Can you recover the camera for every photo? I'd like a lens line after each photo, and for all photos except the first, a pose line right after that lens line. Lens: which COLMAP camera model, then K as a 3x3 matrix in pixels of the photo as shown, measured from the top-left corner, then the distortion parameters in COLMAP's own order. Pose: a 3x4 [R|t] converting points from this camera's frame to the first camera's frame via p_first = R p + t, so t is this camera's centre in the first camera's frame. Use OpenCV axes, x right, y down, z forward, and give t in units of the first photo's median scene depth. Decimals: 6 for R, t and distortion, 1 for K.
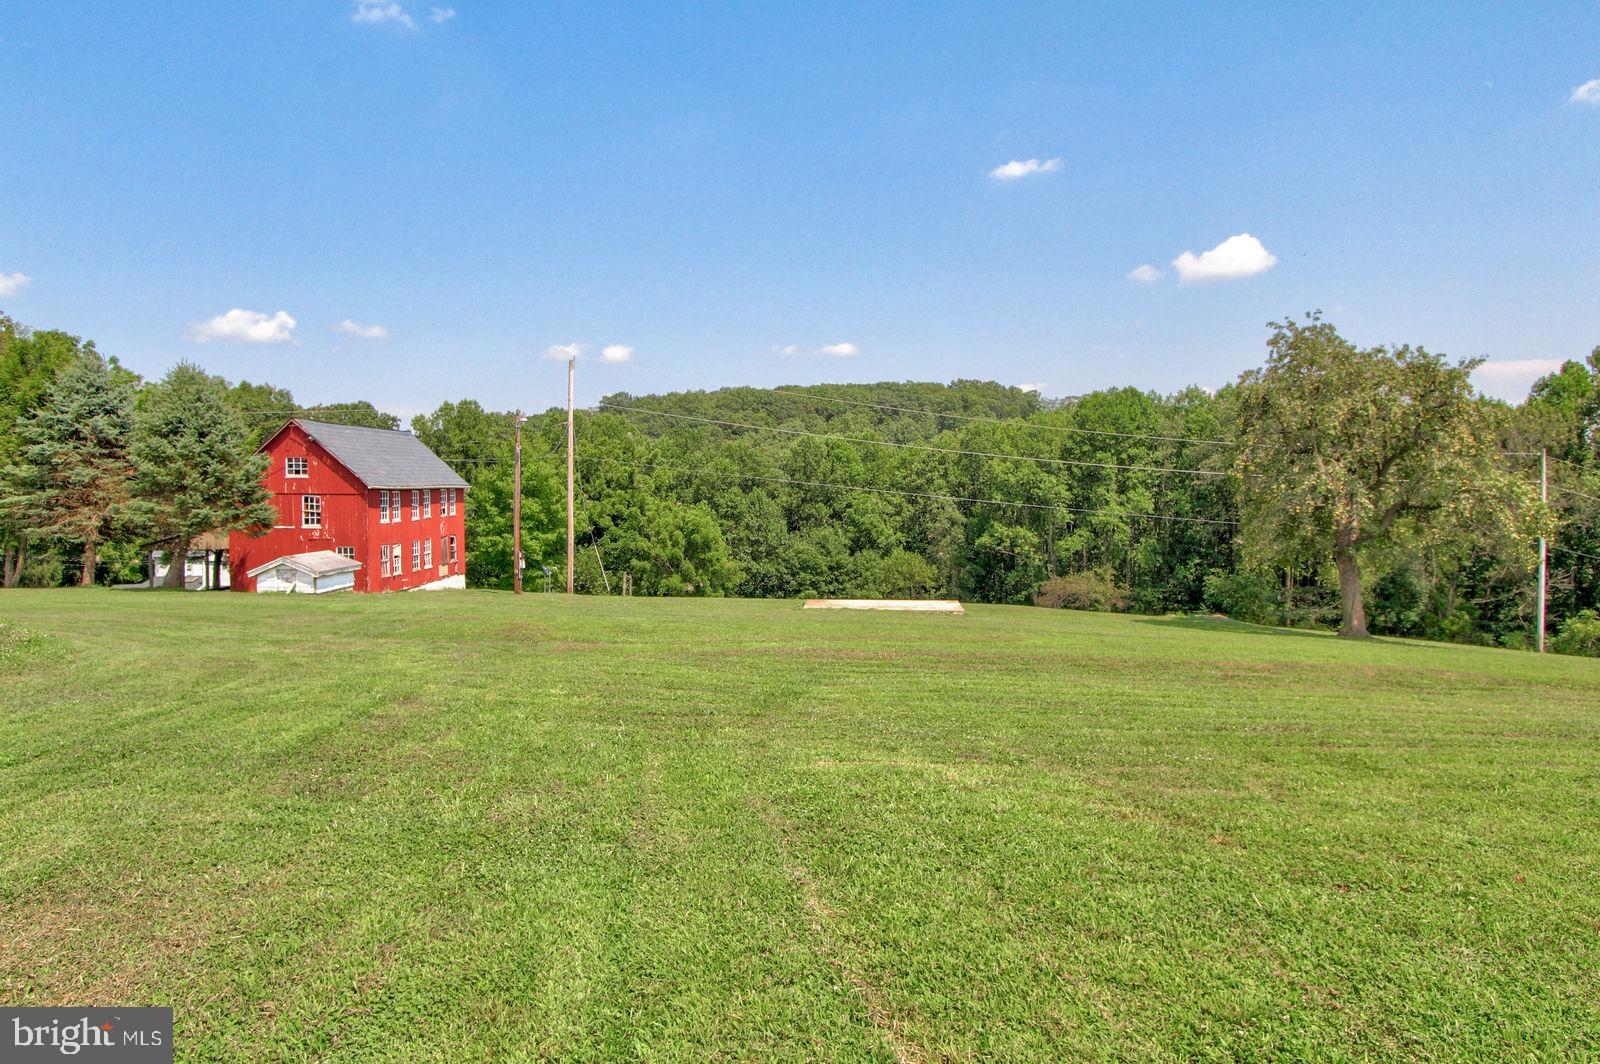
lens RADIAL K [[928.1, 0, 799.1], [0, 928.1, 491.3], [0, 0, 1]] dist [0.004819, 0.001327]
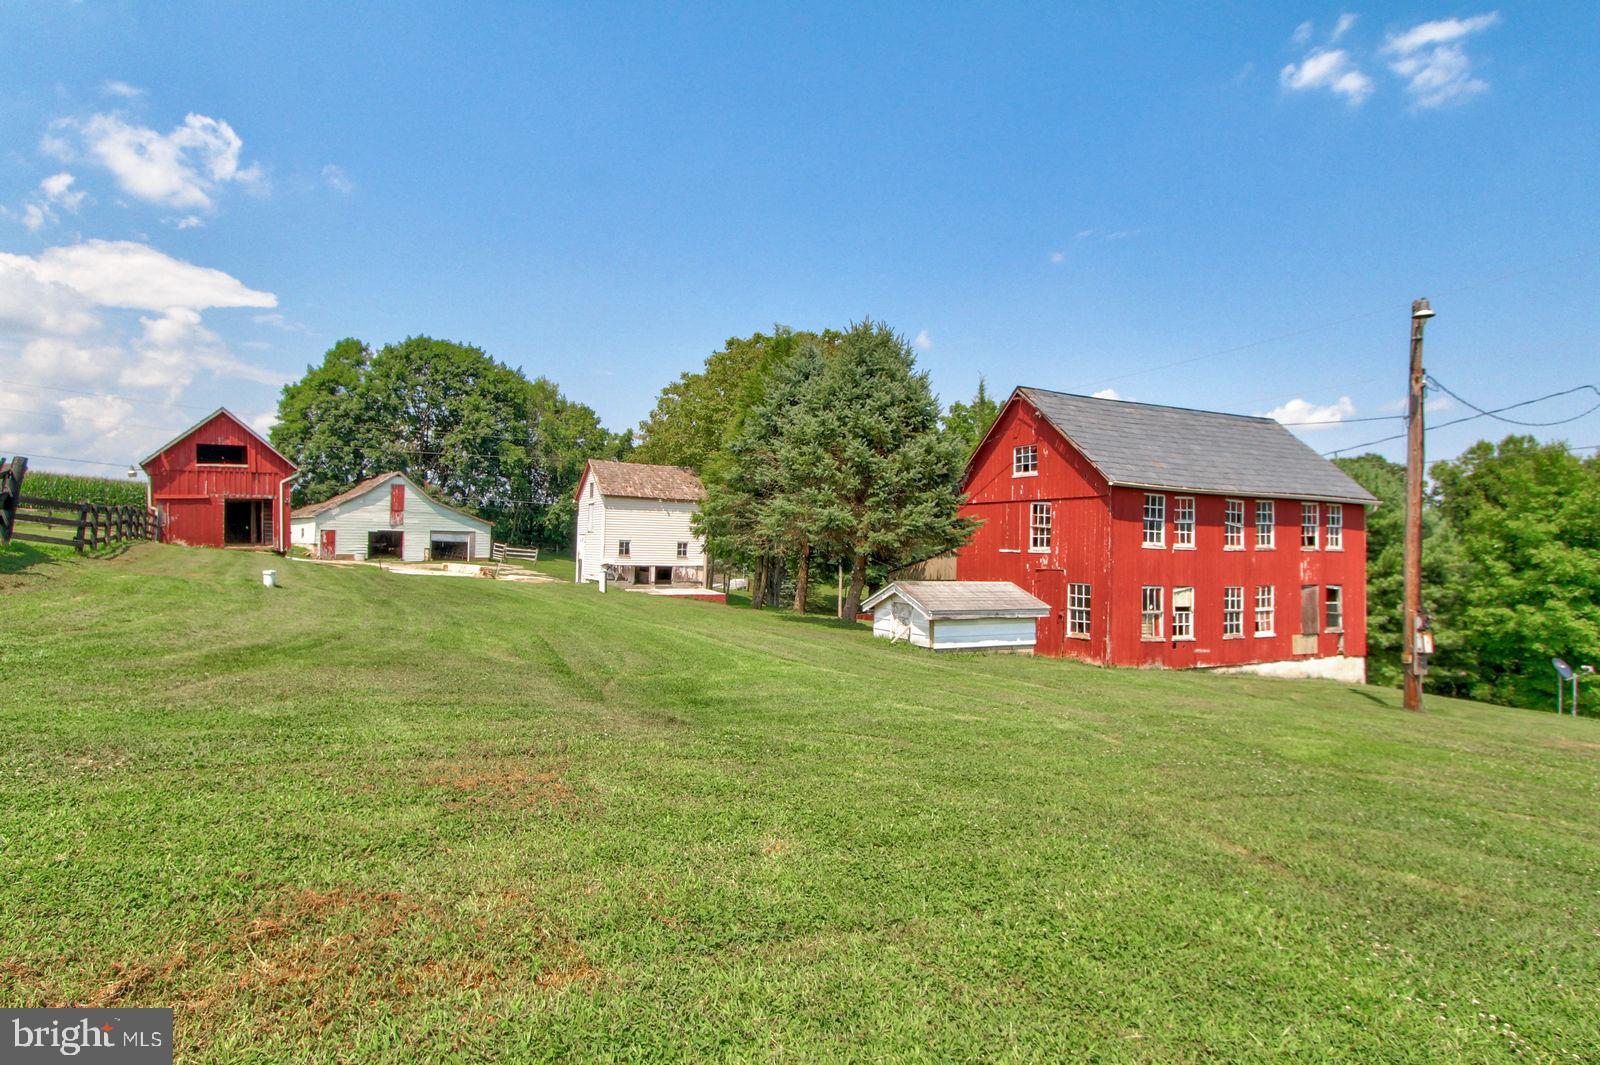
lens RADIAL K [[837.9, 0, 745.9], [0, 837.9, 547.2], [0, 0, 1]] dist [-0.024673, -0.001204]
pose [[0.426778, 0.003770, -0.904349, -0.084347], [-0.024869, 0.999662, -0.007568, 0.045327], [0.904014, 0.025721, 0.426728, 0.564599]]
